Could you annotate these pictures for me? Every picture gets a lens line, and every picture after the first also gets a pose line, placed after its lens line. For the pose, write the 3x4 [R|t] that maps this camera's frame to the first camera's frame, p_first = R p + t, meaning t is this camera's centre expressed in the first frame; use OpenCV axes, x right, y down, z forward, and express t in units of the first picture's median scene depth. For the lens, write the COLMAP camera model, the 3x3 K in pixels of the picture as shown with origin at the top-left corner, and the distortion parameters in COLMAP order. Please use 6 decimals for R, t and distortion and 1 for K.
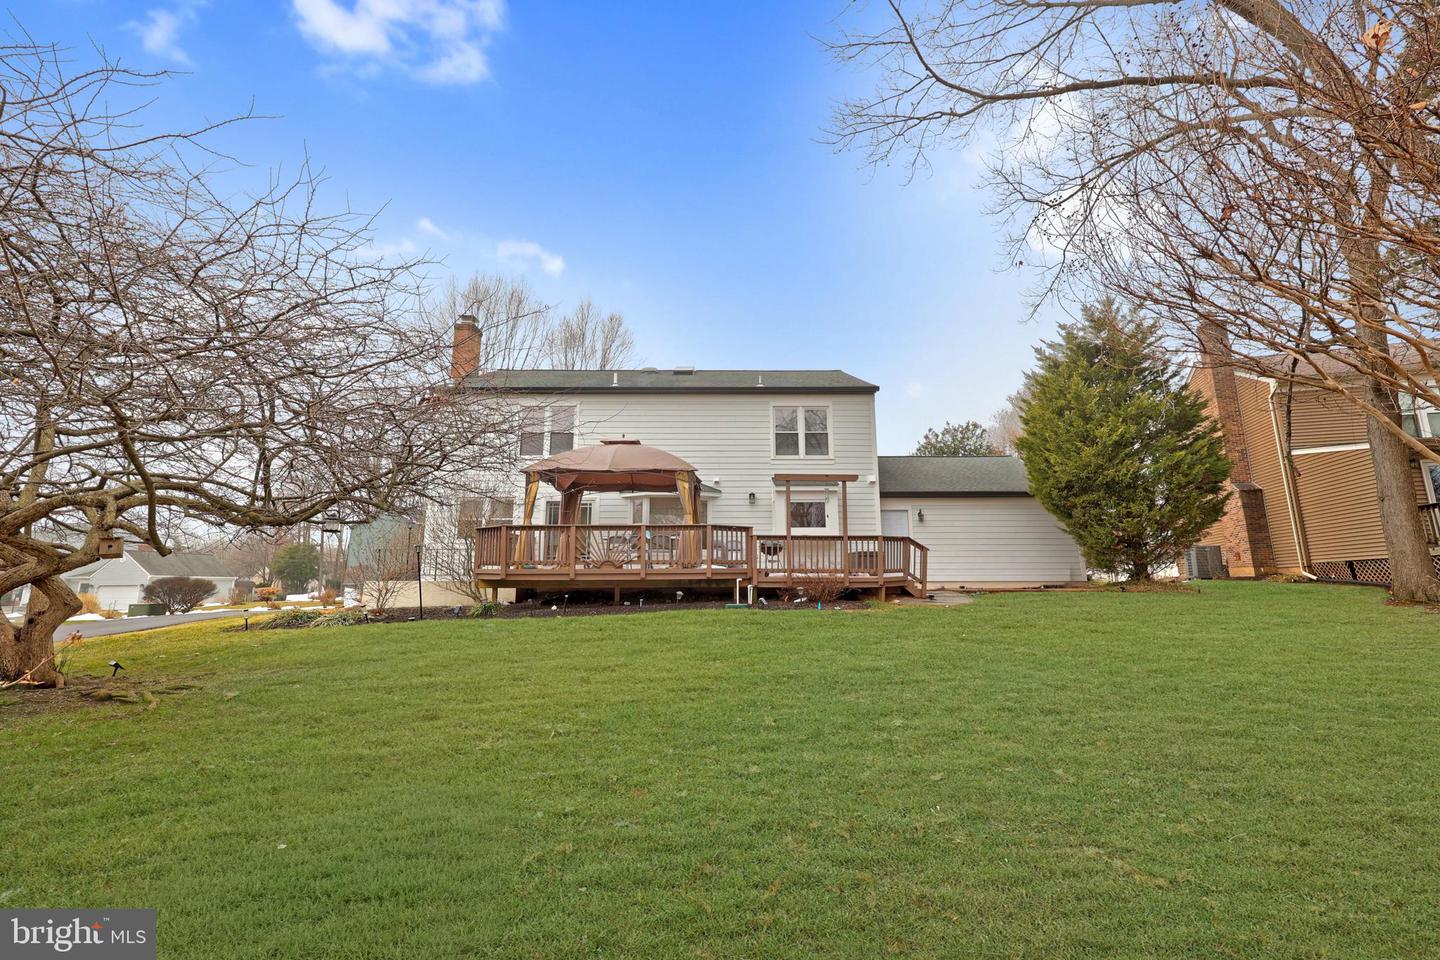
lens RADIAL K [[573.3, 0, 715.2], [0, 573.3, 475.4], [0, 0, 1]] dist [0.000817, 0.000088]
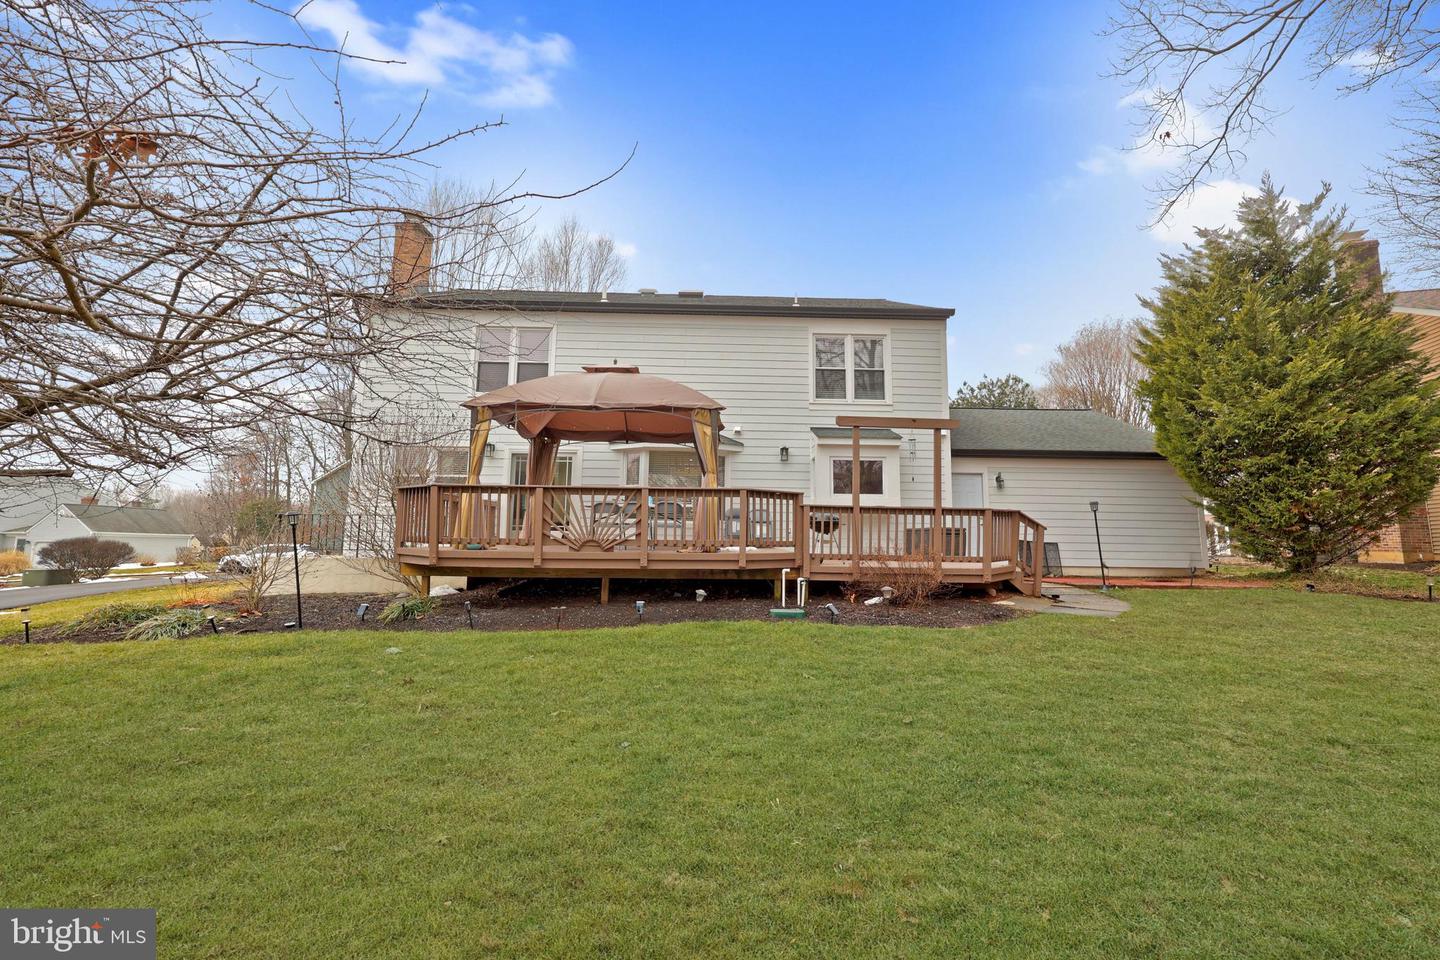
lens RADIAL K [[573.3, 0, 715.2], [0, 573.3, 475.4], [0, 0, 1]] dist [0.000817, 0.000088]
pose [[0.999653, 0.017240, 0.019935, -0.046101], [-0.018527, 0.997630, 0.066265, 0.021212], [-0.018745, -0.066612, 0.997603, 0.267585]]
